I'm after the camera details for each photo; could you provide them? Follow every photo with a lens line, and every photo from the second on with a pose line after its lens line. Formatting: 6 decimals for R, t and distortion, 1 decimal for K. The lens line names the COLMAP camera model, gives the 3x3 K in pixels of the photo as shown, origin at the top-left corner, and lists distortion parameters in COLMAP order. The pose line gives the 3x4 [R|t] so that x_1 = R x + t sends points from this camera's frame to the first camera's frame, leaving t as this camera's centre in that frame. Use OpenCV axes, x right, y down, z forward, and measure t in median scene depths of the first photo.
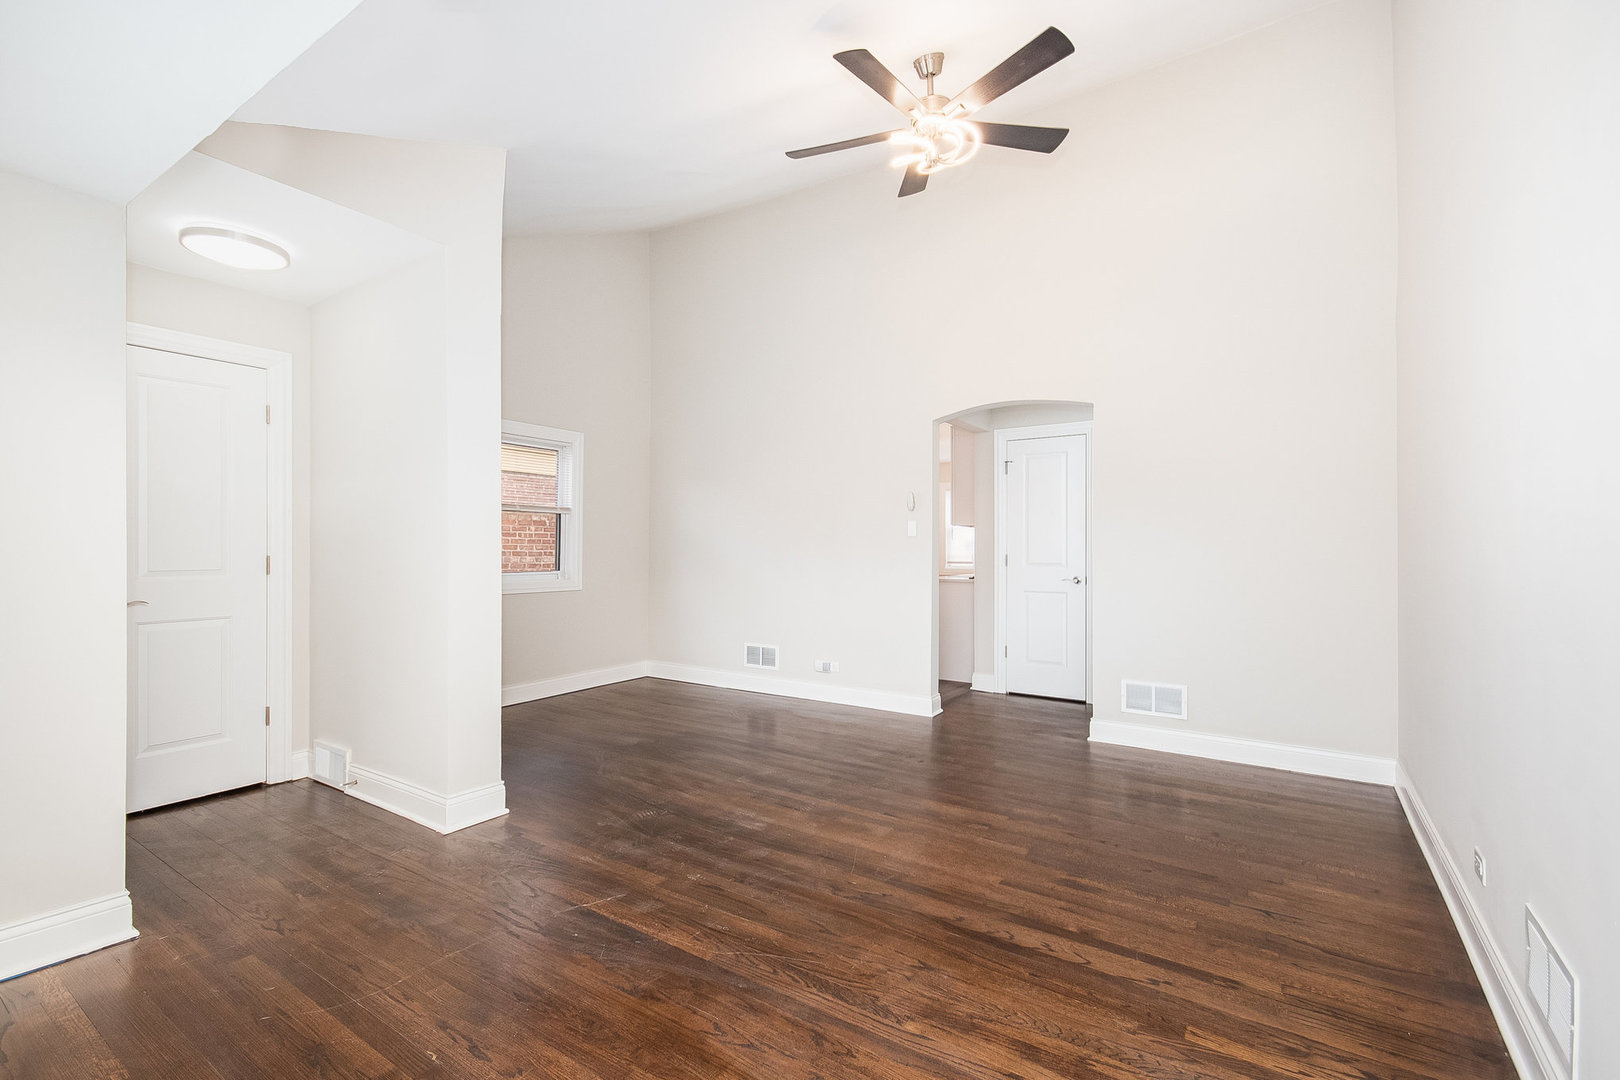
lens RADIAL K [[717.0, 0, 803.1], [0, 717.0, 550.4], [0, 0, 1]] dist [0.005634, -0.001659]
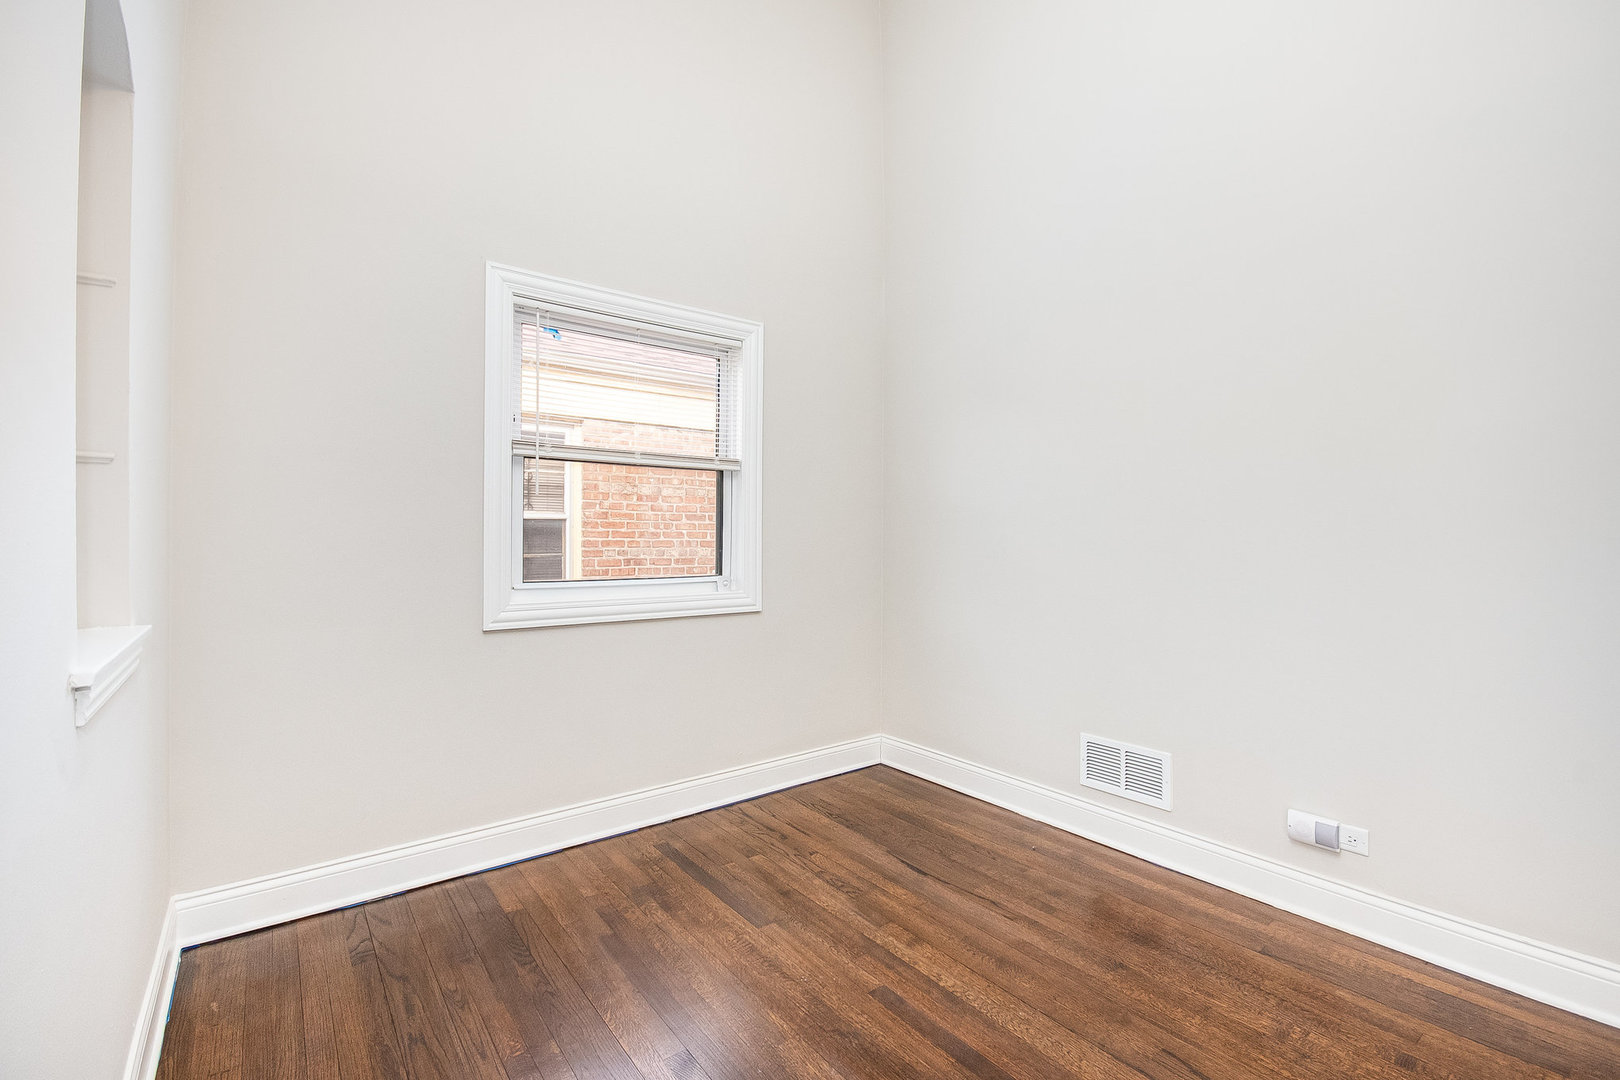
lens RADIAL K [[717.0, 0, 819.5], [0, 717.0, 529.9], [0, 0, 1]] dist [0.005634, -0.001659]
pose [[0.953036, -0.007389, -0.302768, -0.111099], [0.003069, 0.999887, -0.014741, 0.002566], [0.302843, 0.013120, 0.952950, 0.544417]]
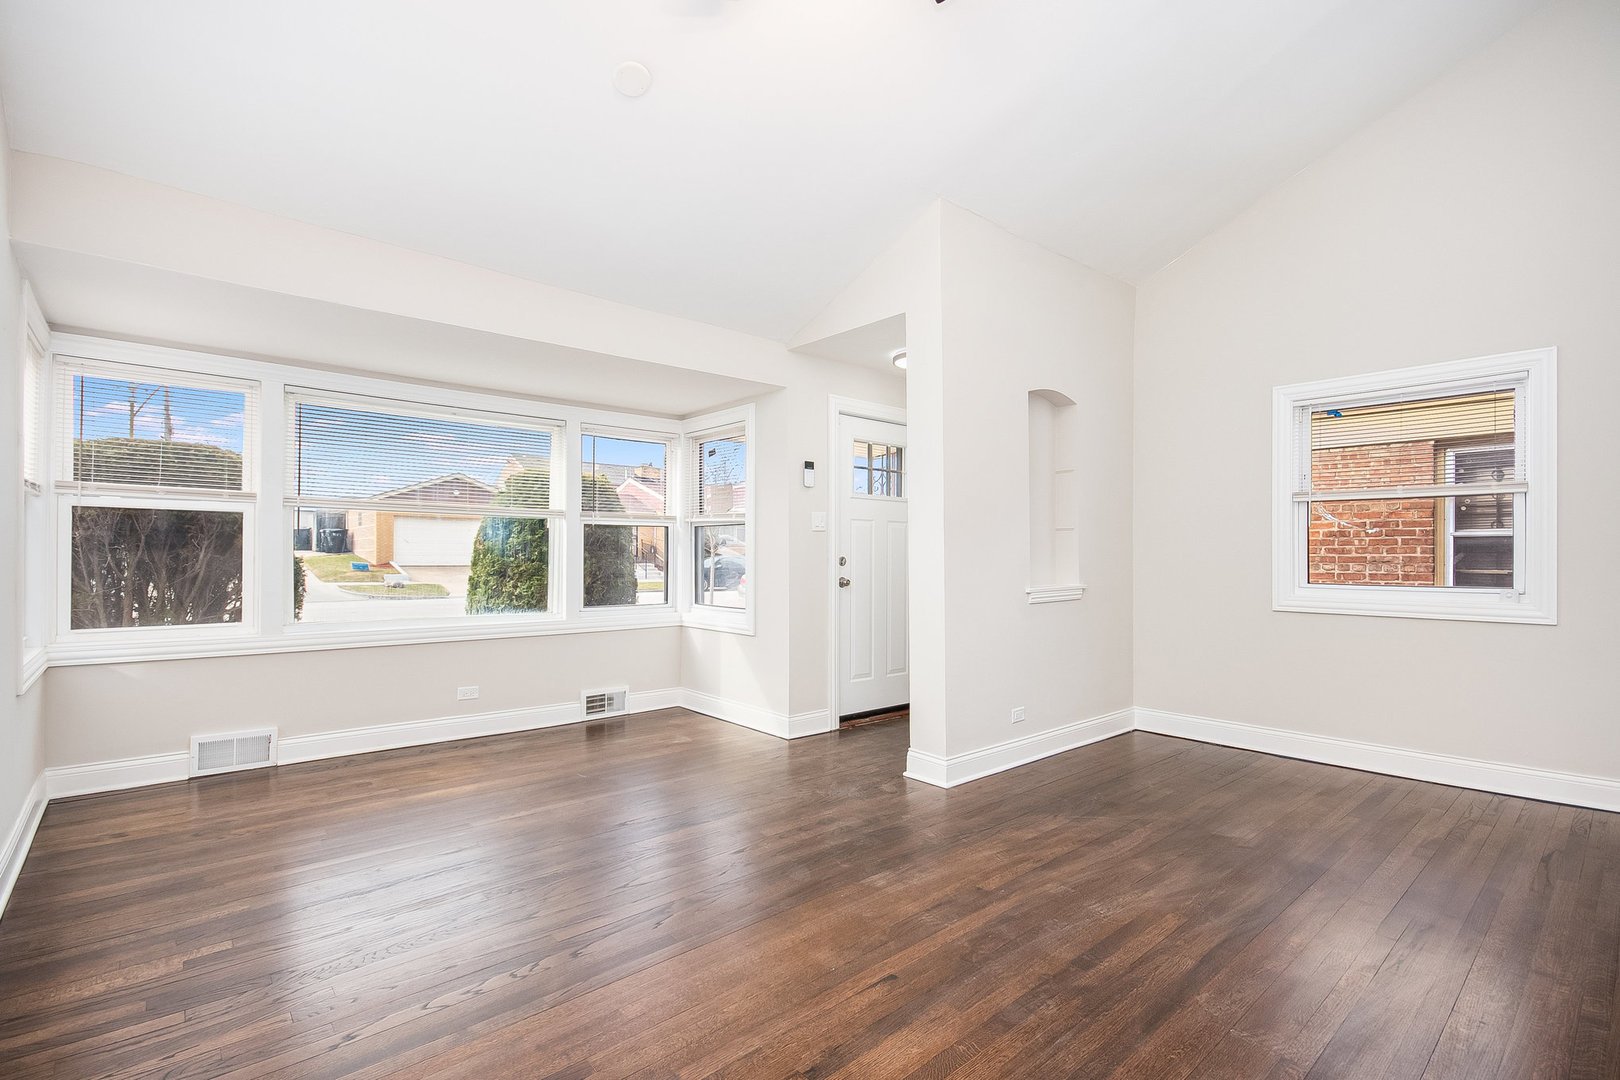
lens RADIAL K [[717.0, 0, 796.9], [0, 717.0, 548.1], [0, 0, 1]] dist [0.005634, -0.001659]
pose [[-0.252155, -0.011206, -0.967622, 0.428032], [-0.004850, 0.999935, -0.010316, 0.003513], [0.967675, 0.002092, -0.252193, 0.623316]]
